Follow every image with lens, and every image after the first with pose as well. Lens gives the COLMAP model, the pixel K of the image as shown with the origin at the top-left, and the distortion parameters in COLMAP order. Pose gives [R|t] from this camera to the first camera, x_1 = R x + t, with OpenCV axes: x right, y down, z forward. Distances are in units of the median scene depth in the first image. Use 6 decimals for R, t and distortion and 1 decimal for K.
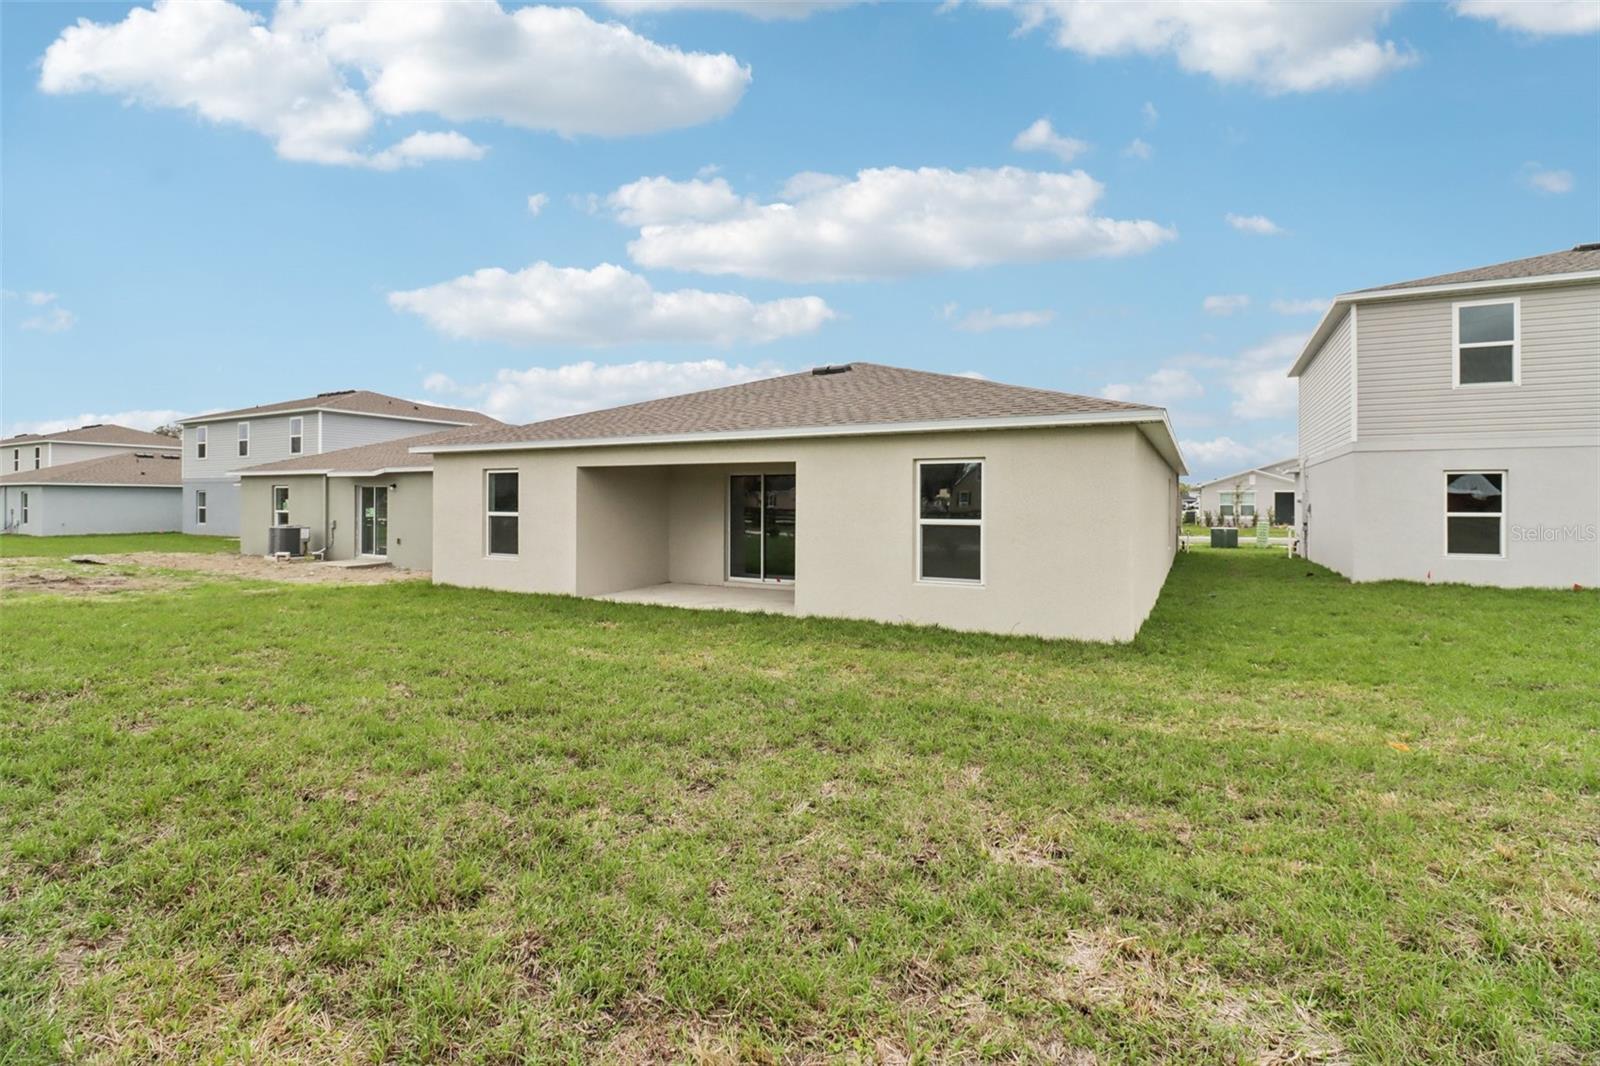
lens RADIAL K [[741.7, 0, 802.5], [0, 741.7, 502.1], [0, 0, 1]] dist [-0.002359, -0.011859]
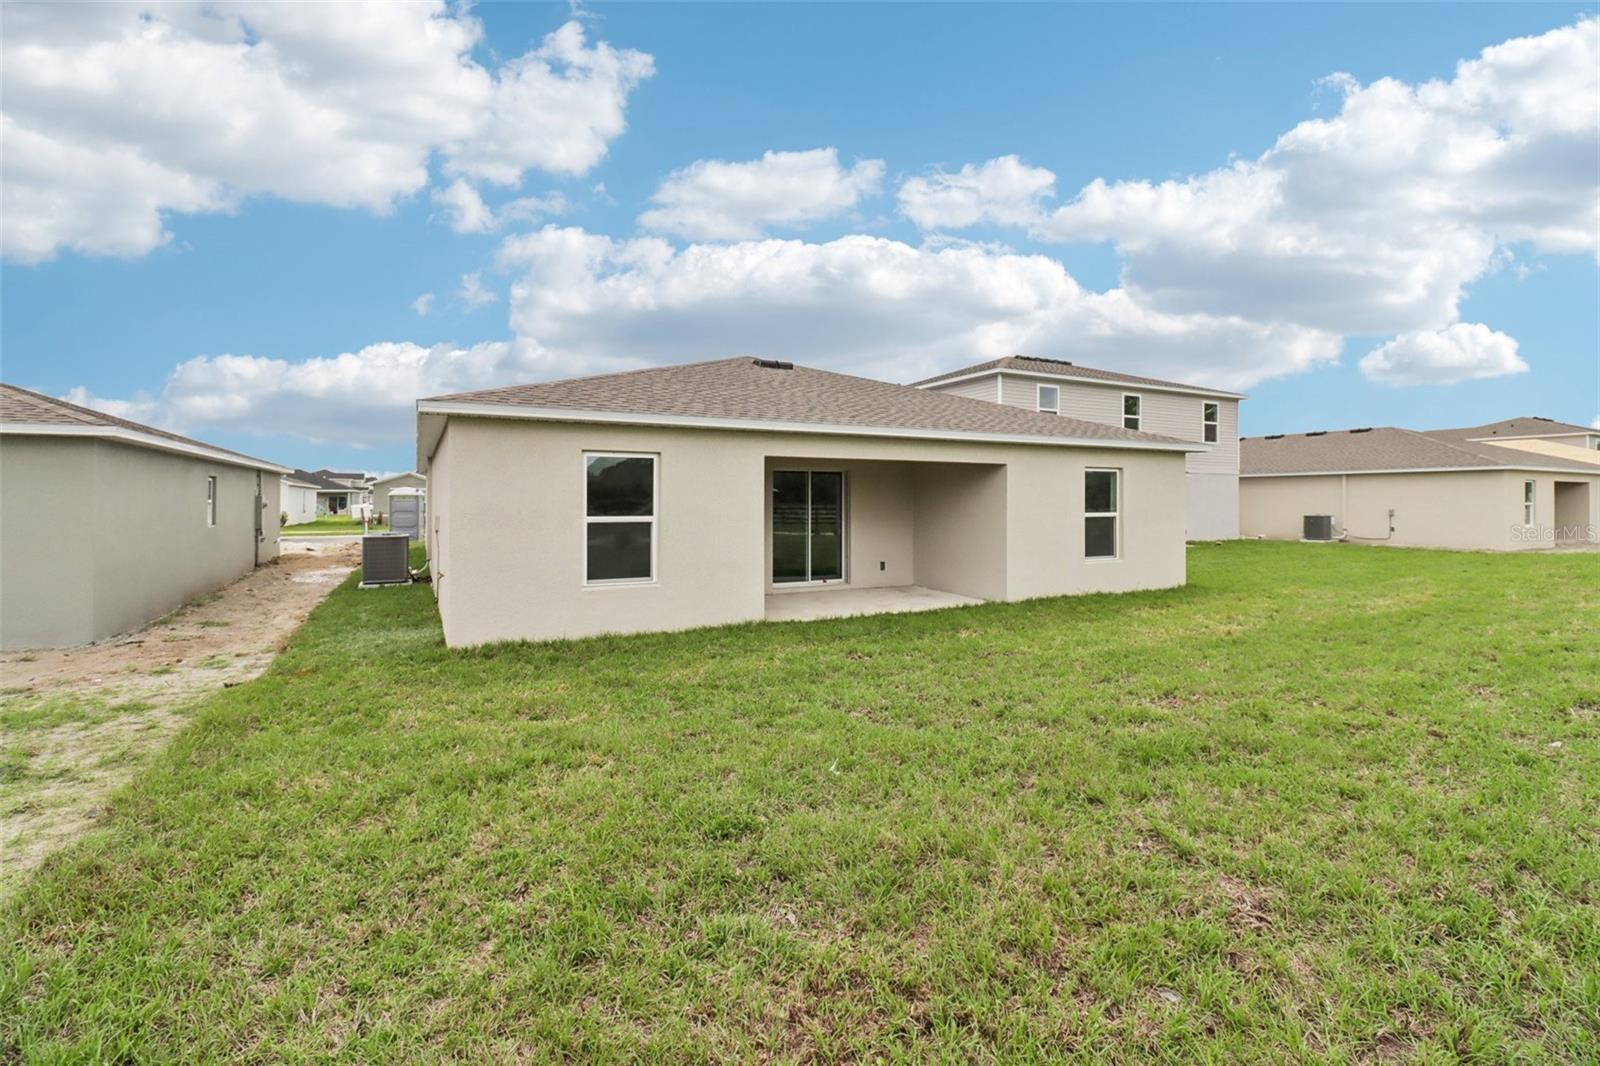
lens RADIAL K [[741.7, 0, 802.5], [0, 741.7, 502.1], [0, 0, 1]] dist [-0.002359, -0.011859]
pose [[0.555264, -0.004526, 0.831662, -0.935905], [0.001067, 0.999988, 0.004729, -0.002517], [-0.831674, -0.001738, 0.555262, 0.533218]]
